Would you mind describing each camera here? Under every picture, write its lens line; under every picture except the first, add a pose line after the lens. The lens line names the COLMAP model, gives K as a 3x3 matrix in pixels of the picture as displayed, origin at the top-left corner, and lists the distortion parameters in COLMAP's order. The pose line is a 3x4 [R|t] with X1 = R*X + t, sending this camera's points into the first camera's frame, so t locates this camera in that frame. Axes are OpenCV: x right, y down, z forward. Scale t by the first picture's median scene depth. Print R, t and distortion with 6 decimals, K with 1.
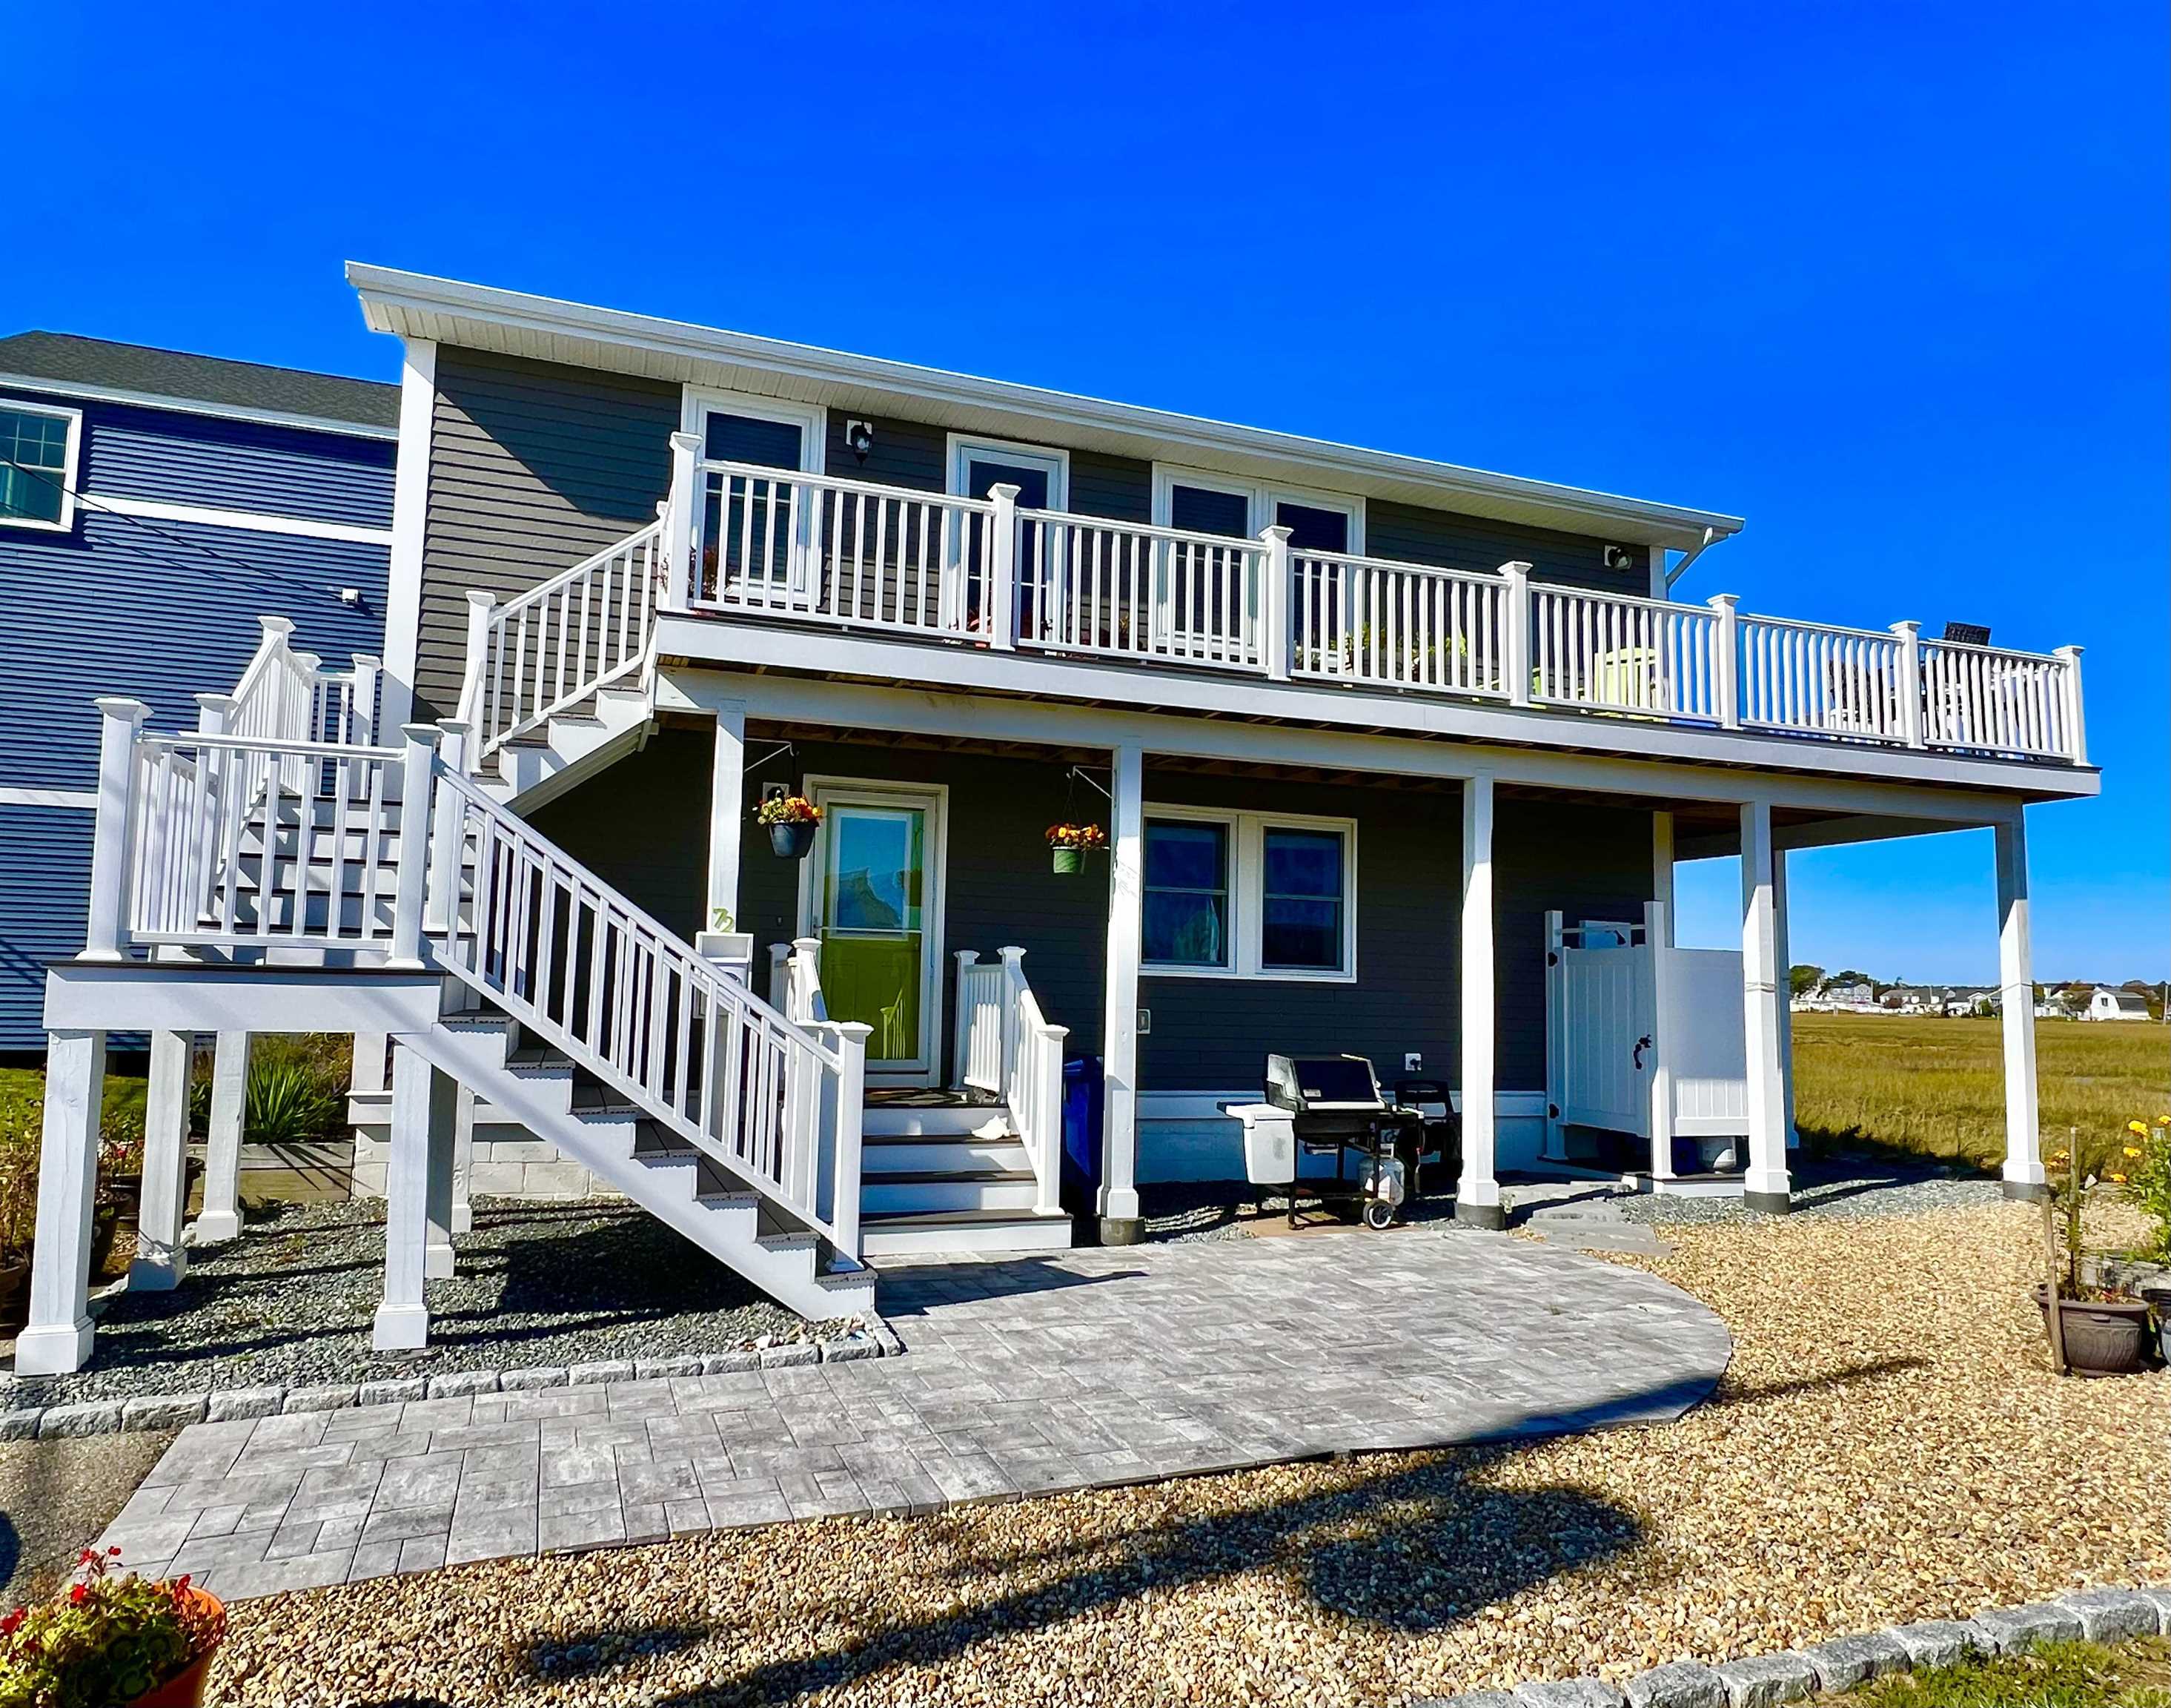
lens RADIAL K [[1275.3, 0, 1029.7], [0, 1275.3, 870.7], [0, 0, 1]] dist [0.003141, 0.002598]
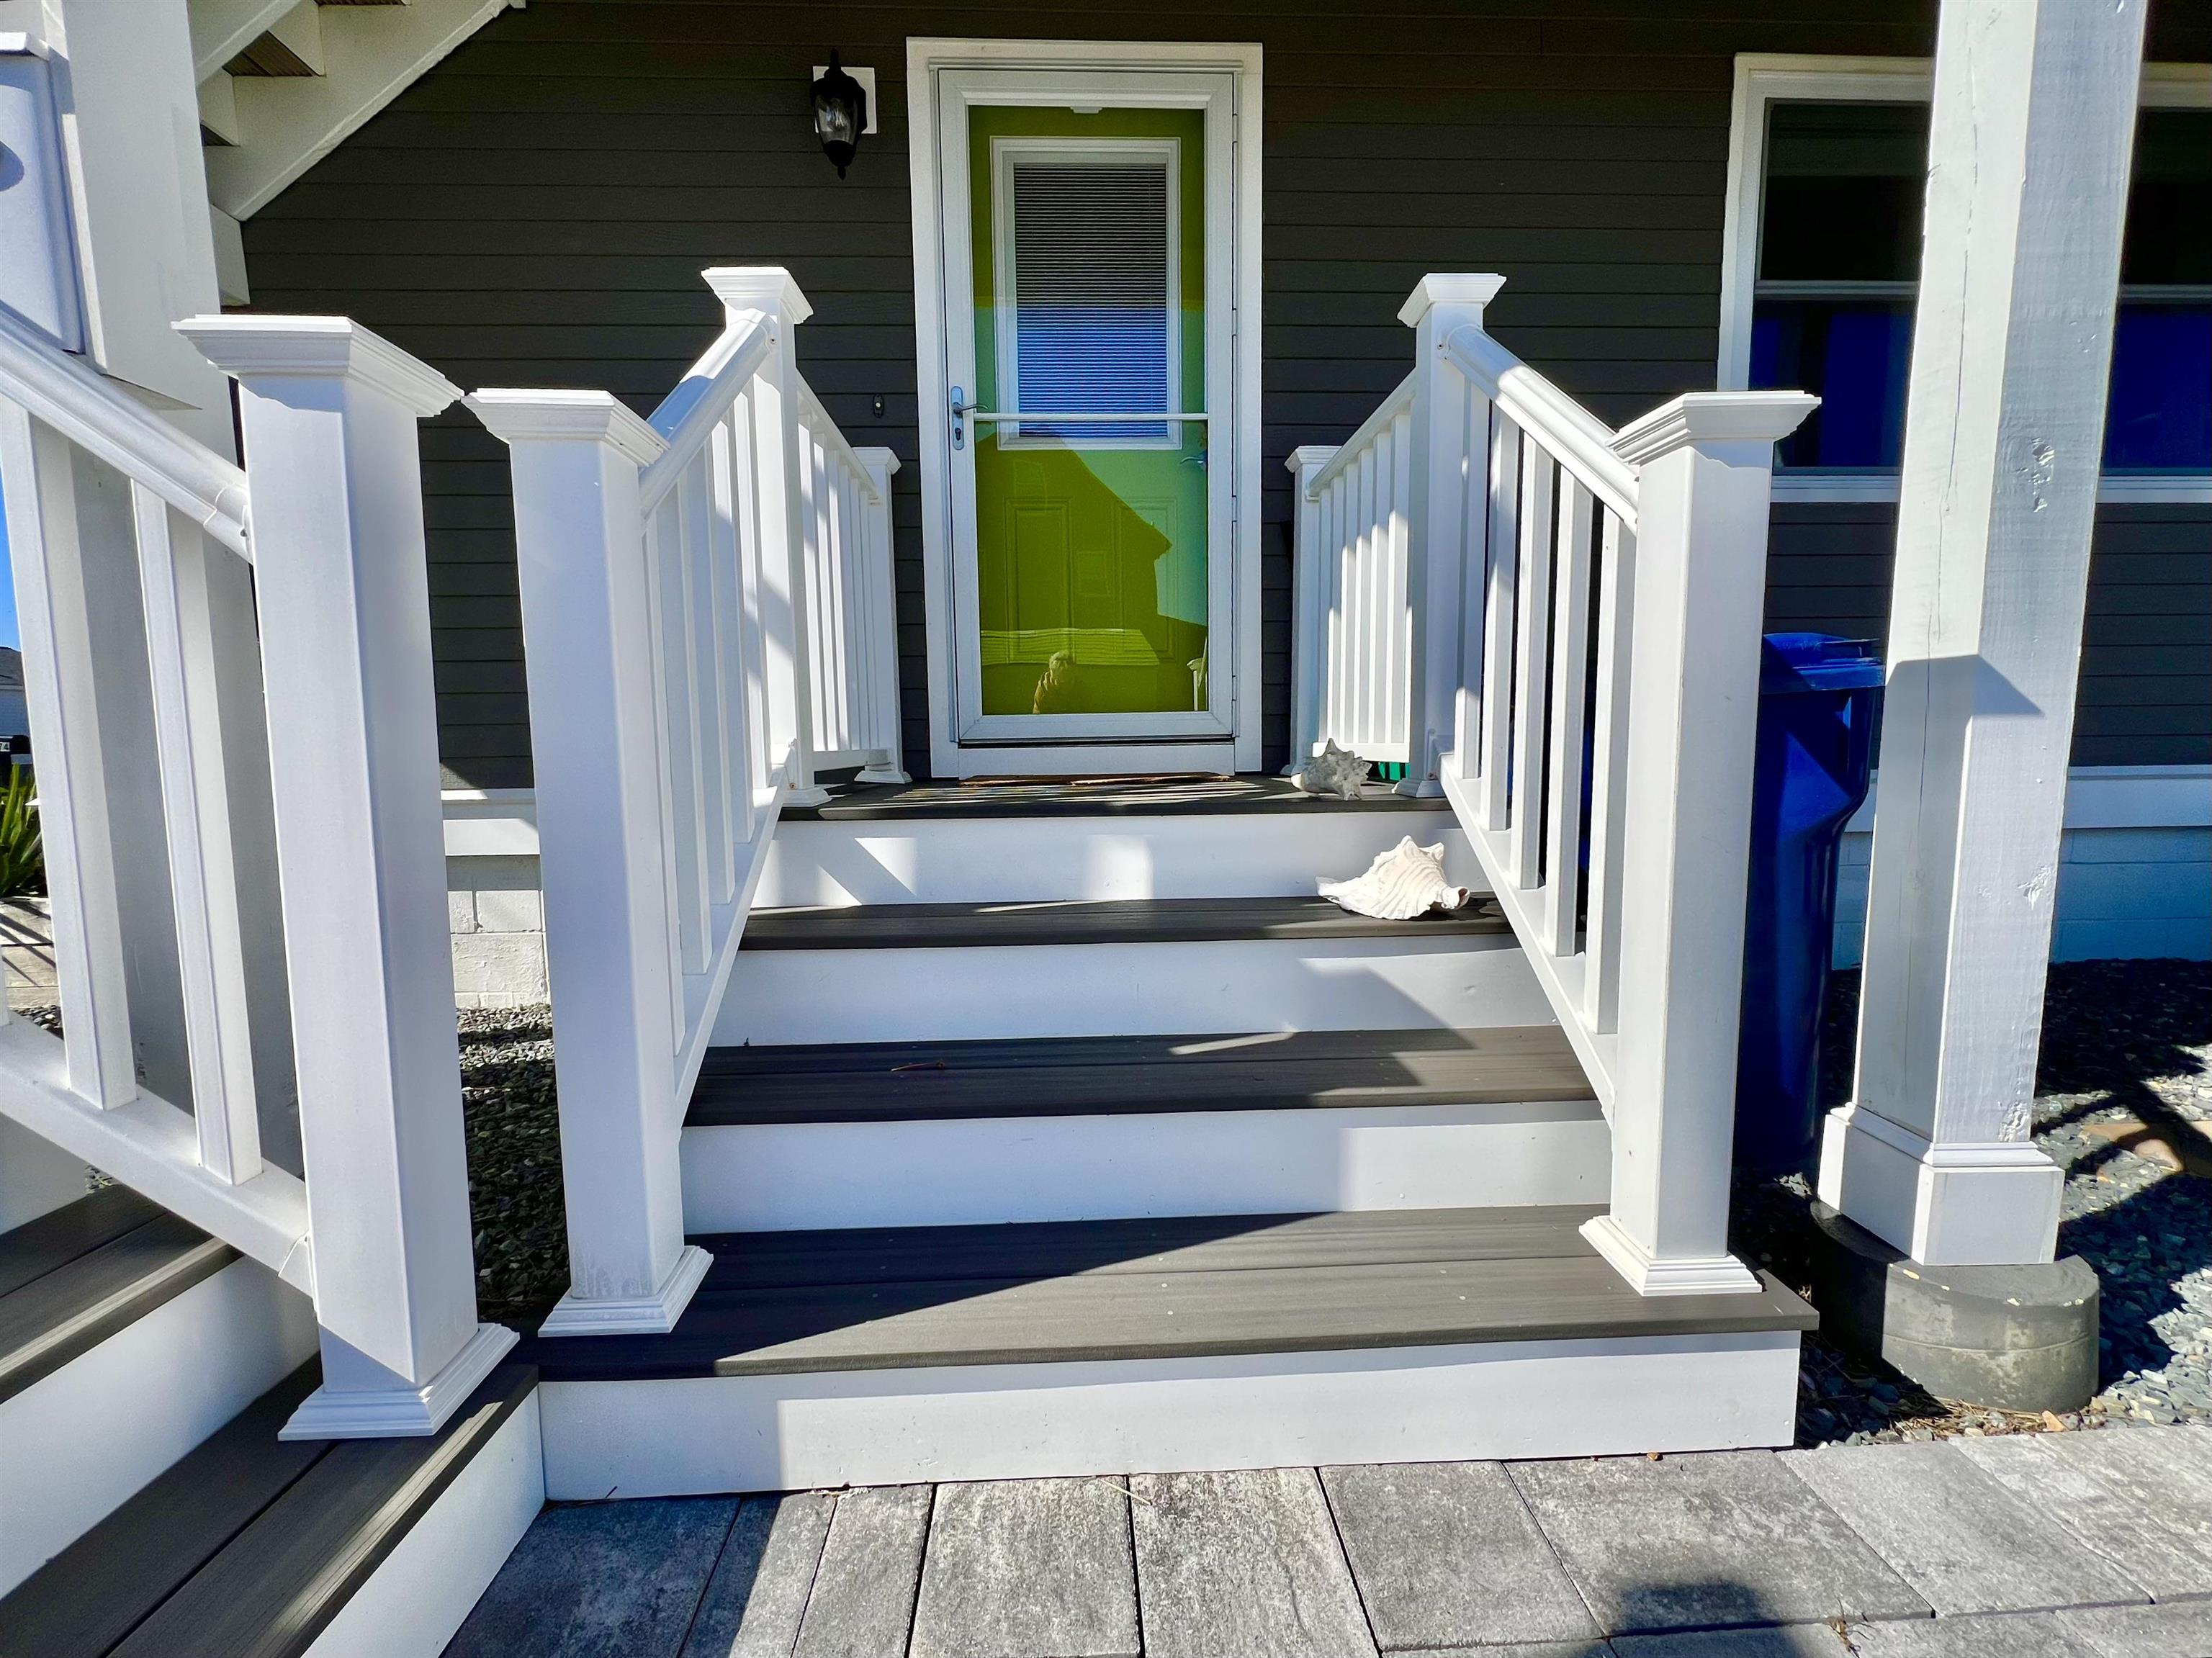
lens RADIAL K [[975.4, 0, 1108.5], [0, 975.4, 823.7], [0, 0, 1]] dist [-0.004166, -0.000183]
pose [[0.955468, -0.011980, -0.294851, -0.027391], [0.067077, 0.981838, 0.177470, 0.154366], [0.287370, -0.189345, 0.938918, 0.821305]]
